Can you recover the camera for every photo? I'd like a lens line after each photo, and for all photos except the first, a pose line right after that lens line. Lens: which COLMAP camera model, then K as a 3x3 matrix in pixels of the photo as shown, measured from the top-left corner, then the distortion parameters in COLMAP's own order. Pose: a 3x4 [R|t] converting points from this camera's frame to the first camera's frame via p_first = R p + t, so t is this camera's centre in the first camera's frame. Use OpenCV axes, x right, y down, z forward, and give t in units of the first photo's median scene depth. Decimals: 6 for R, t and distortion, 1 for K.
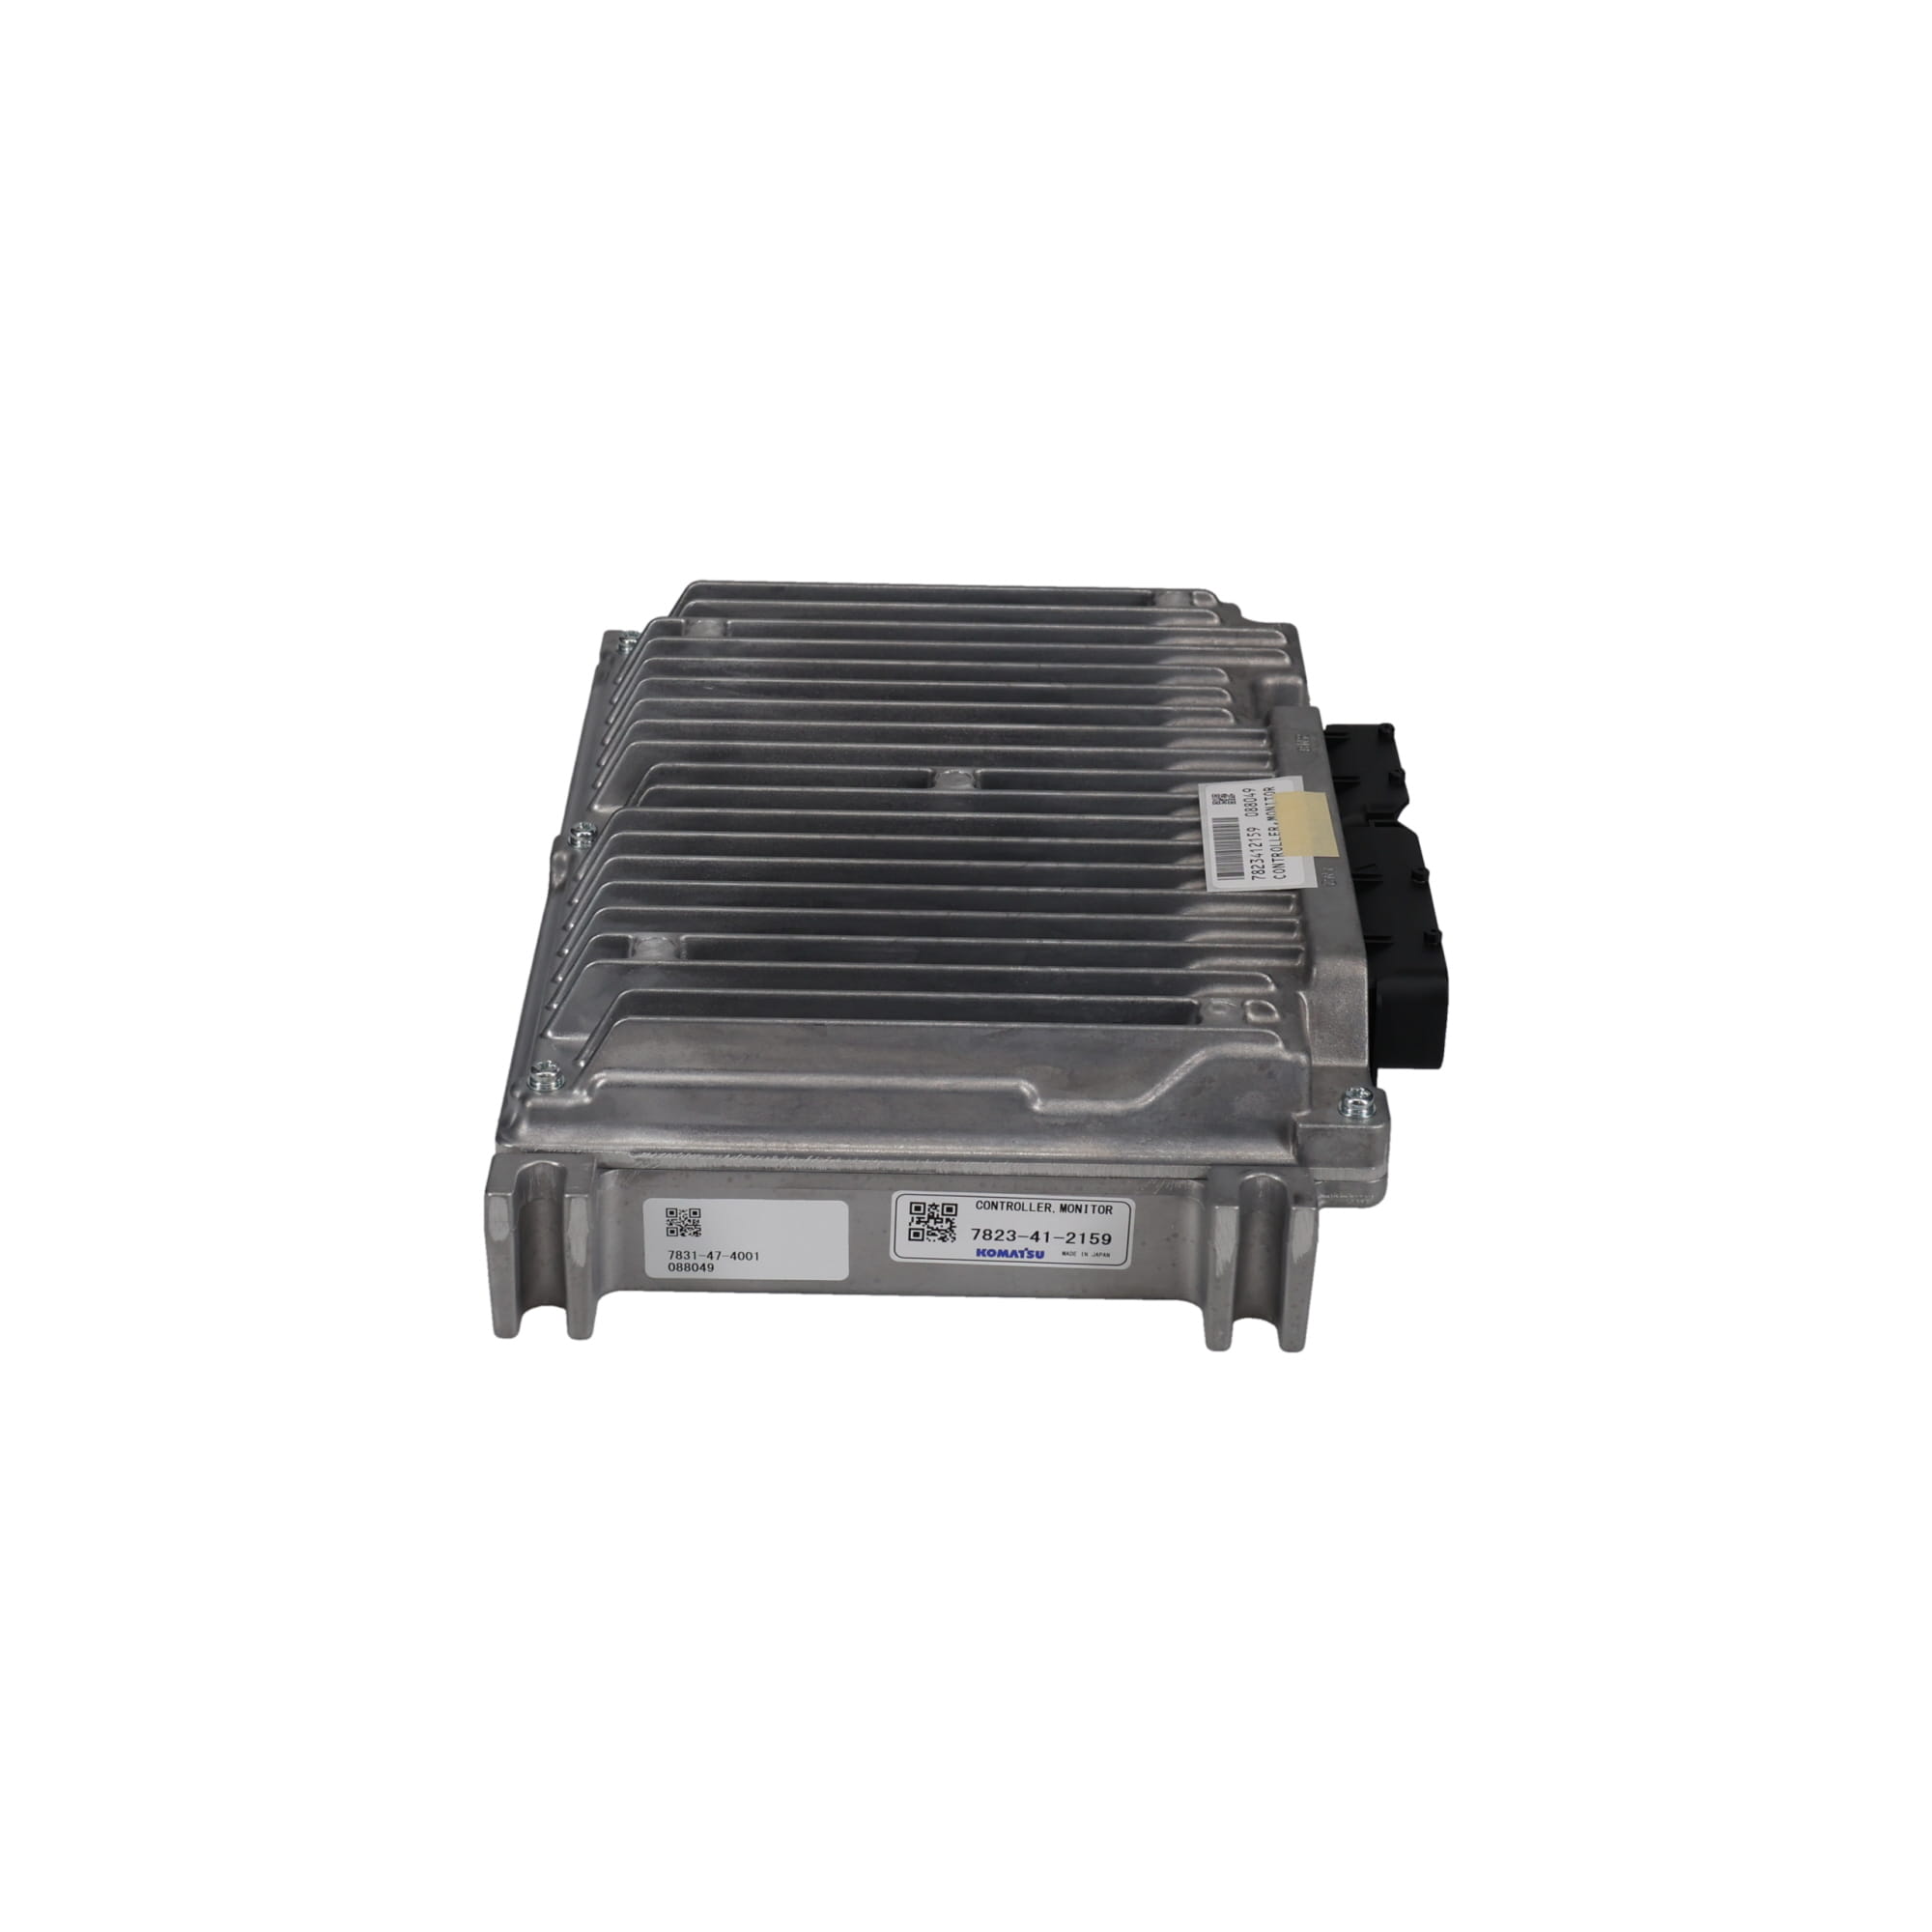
lens RADIAL K [[3335.0, 0, 966.0], [0, 3335.0, 966.0], [0, 0, 1]] dist [0.000988, -0.002251]
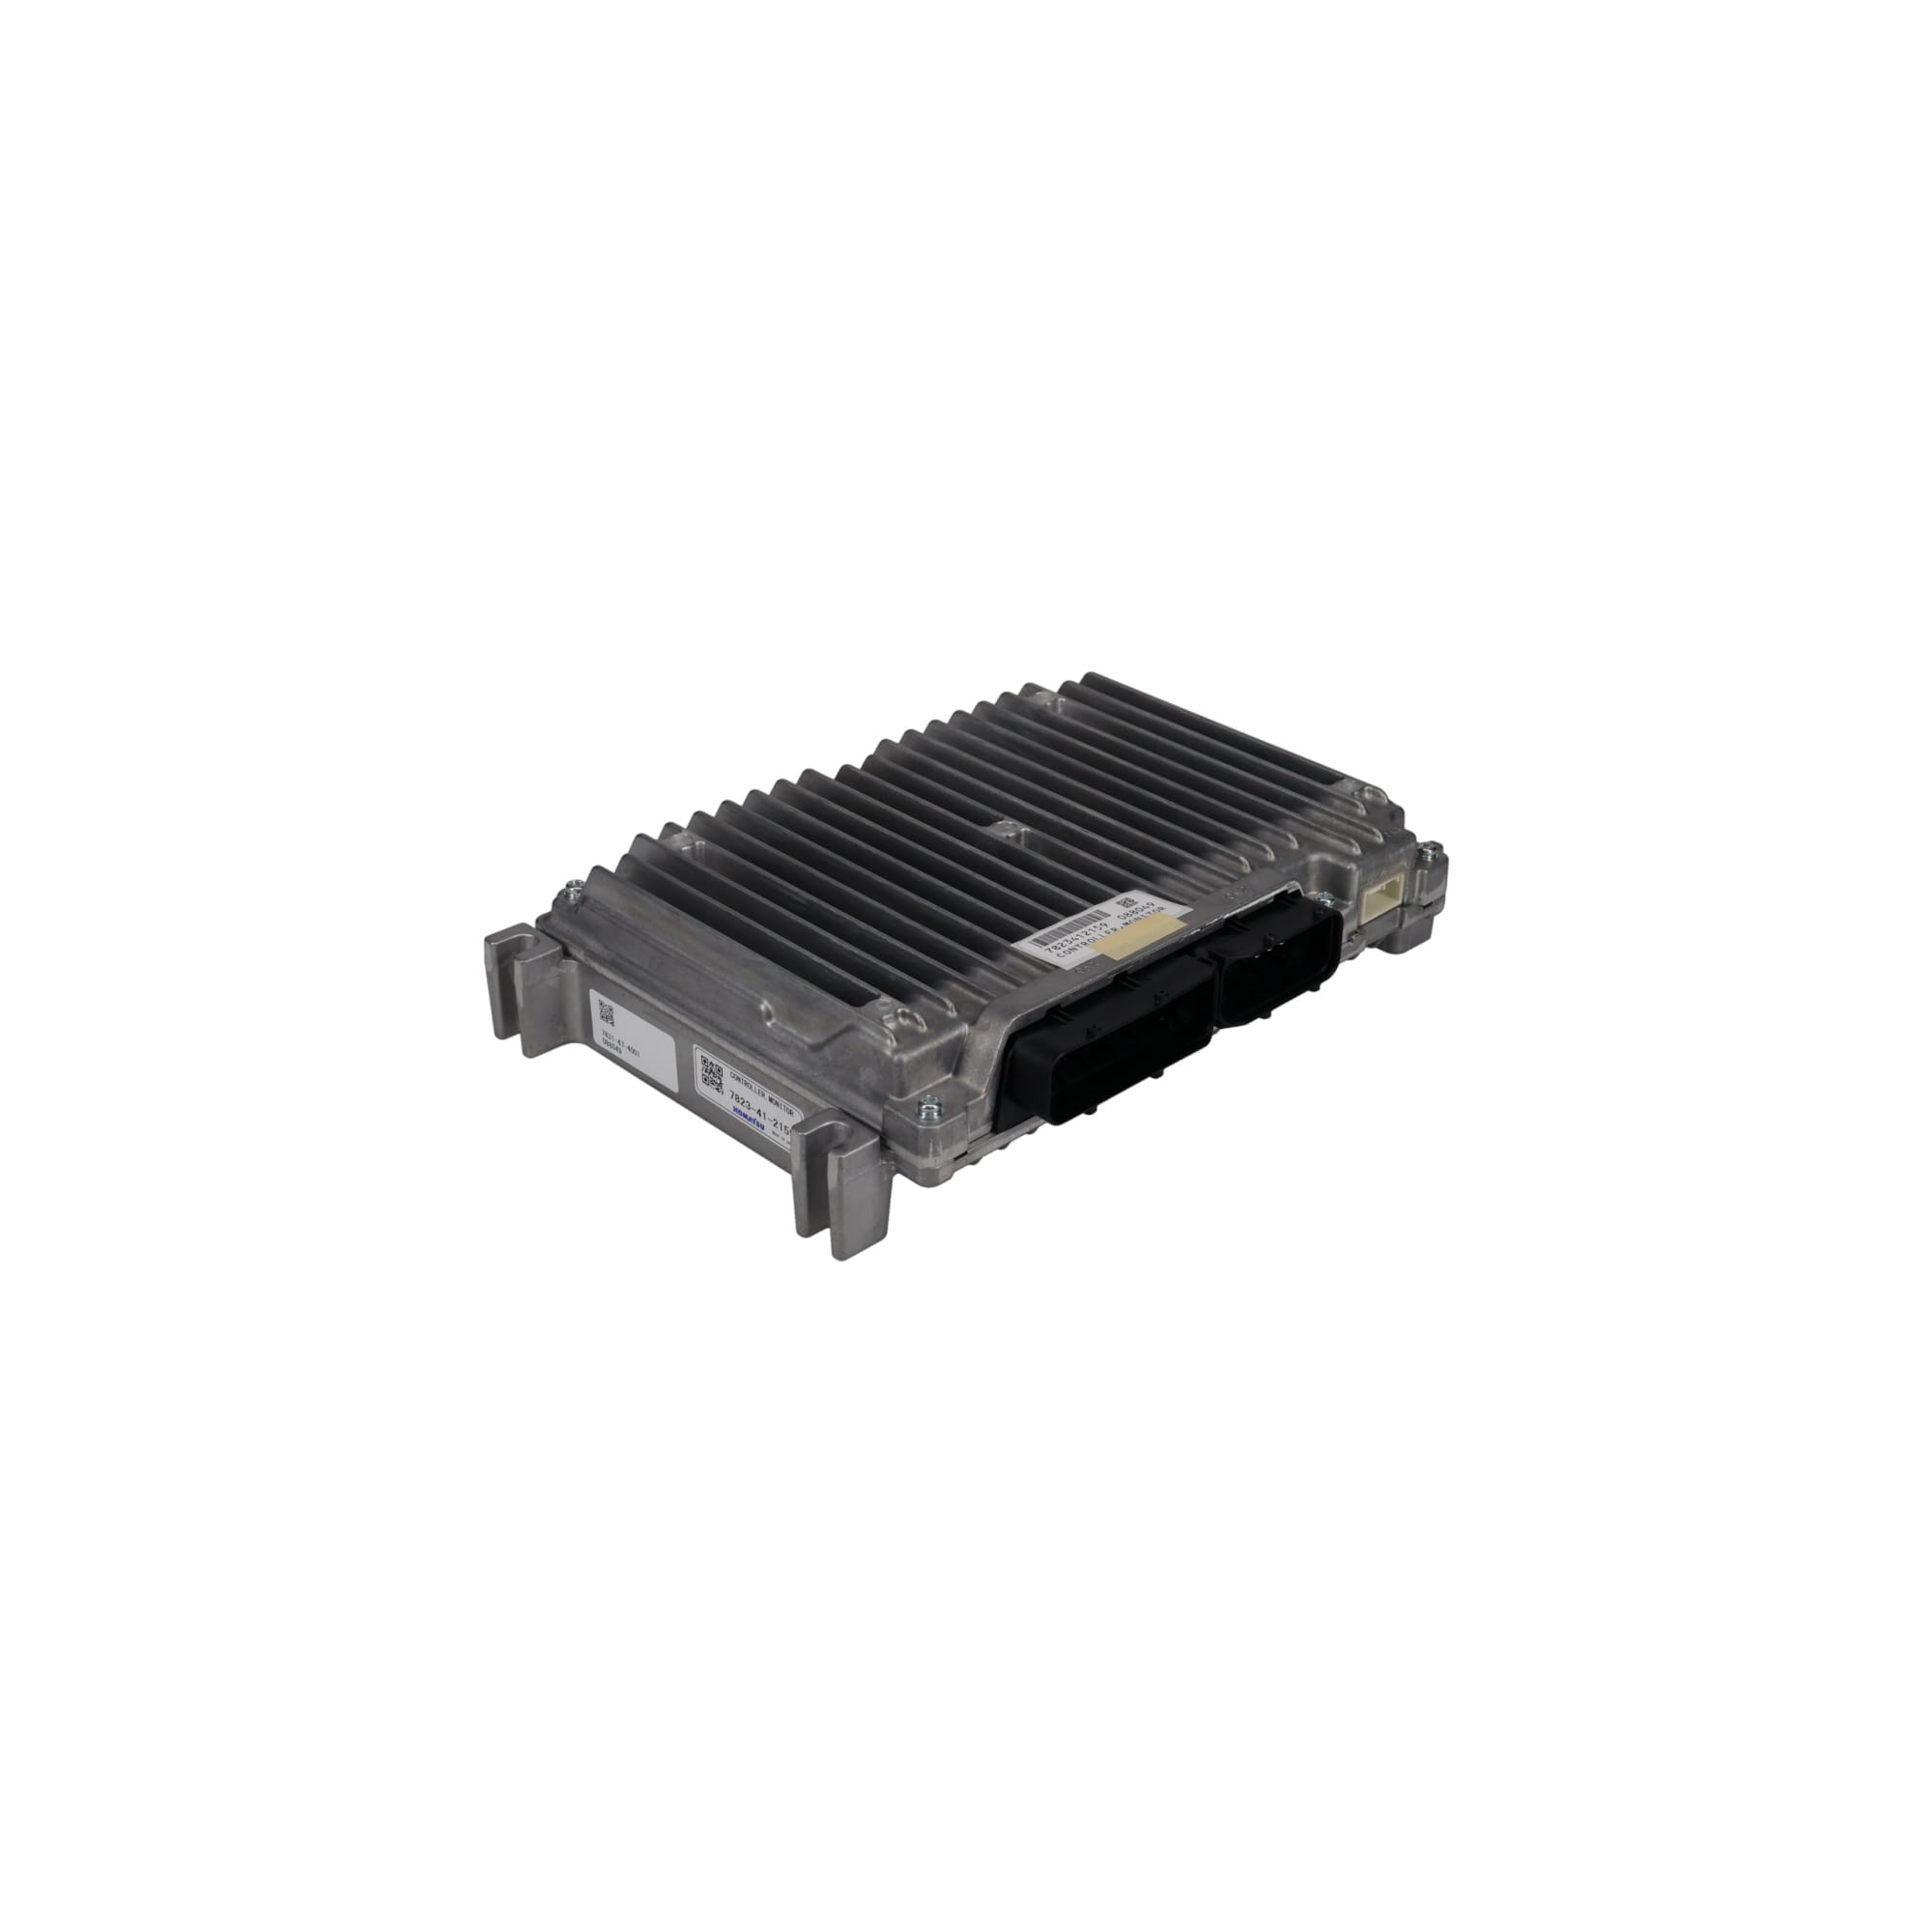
lens RADIAL K [[2535.8, 0, 966.0], [0, 2535.8, 966.0], [0, 0, 1]] dist [-0.036736, -0.010386]
pose [[0.712410, 0.351251, -0.607532, 0.712911], [-0.357421, 0.926634, 0.116621, -0.133005], [0.603923, 0.134063, 0.785687, 0.198191]]
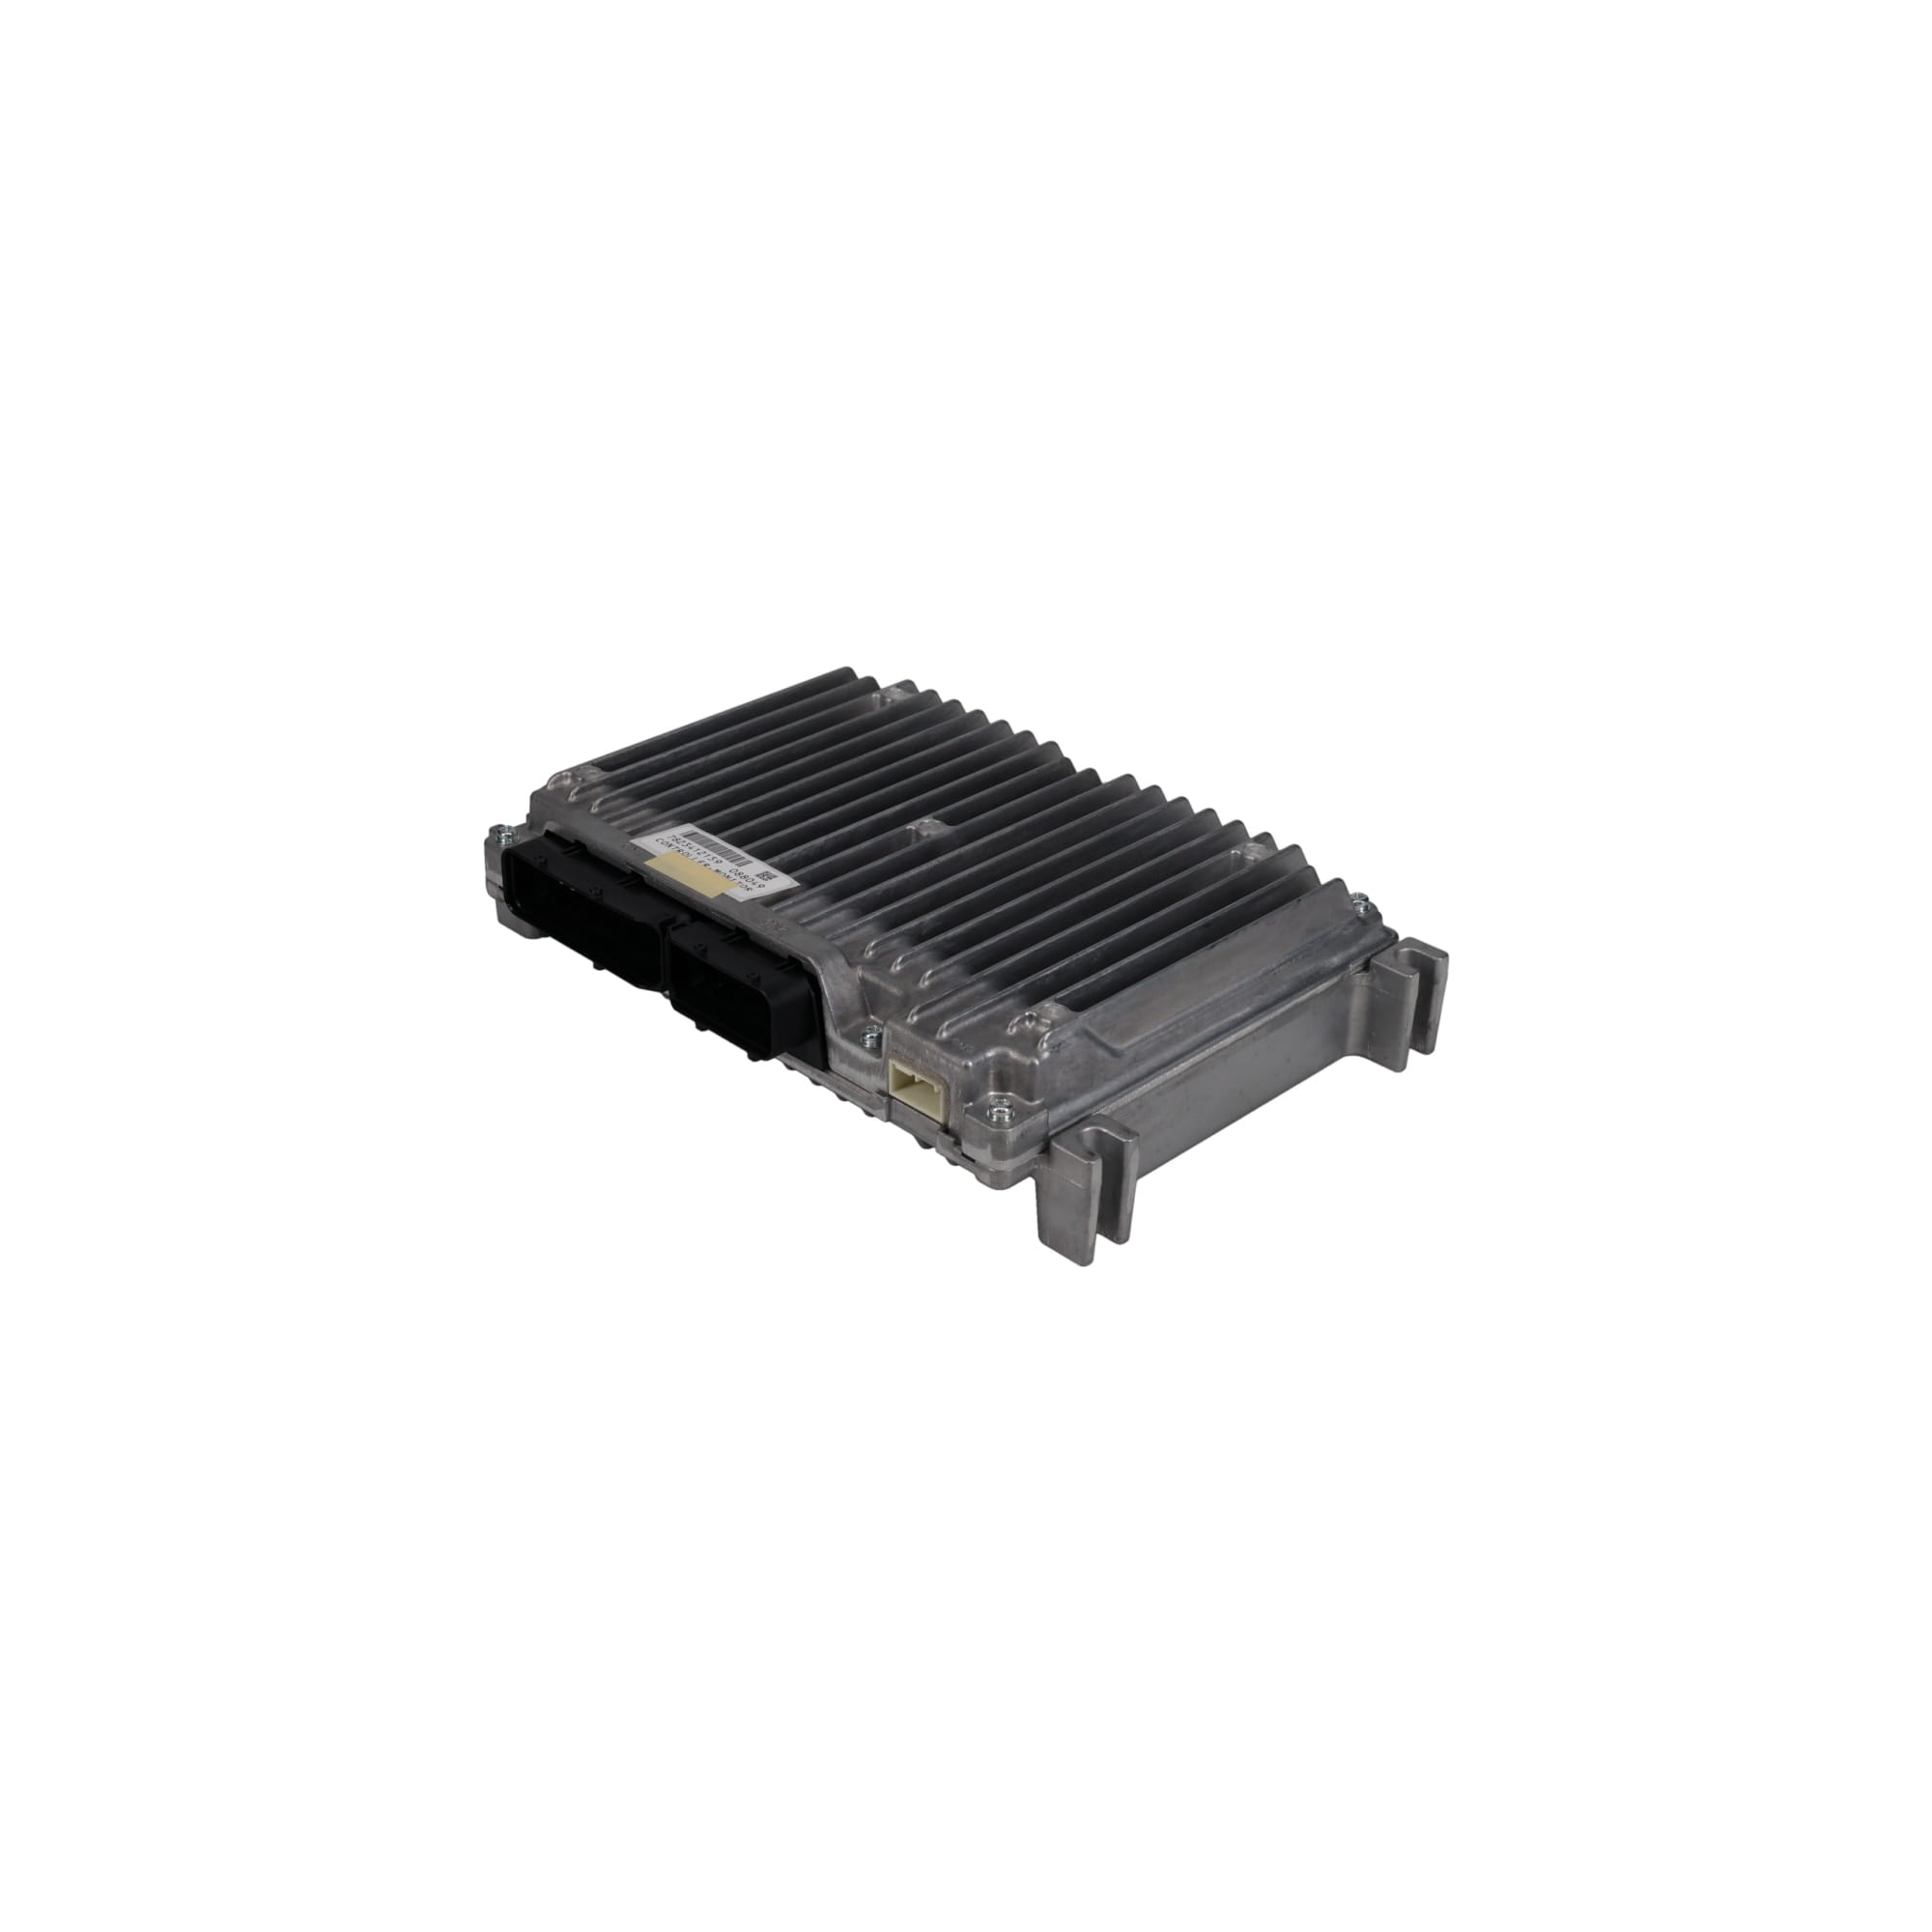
lens RADIAL K [[2535.8, 0, 966.0], [0, 2535.8, 966.0], [0, 0, 1]] dist [-0.036736, -0.010386]
pose [[-0.716148, 0.328212, -0.615962, 0.721415], [-0.350676, 0.593842, 0.724139, -0.869751], [0.603455, 0.734594, -0.310183, 1.529292]]
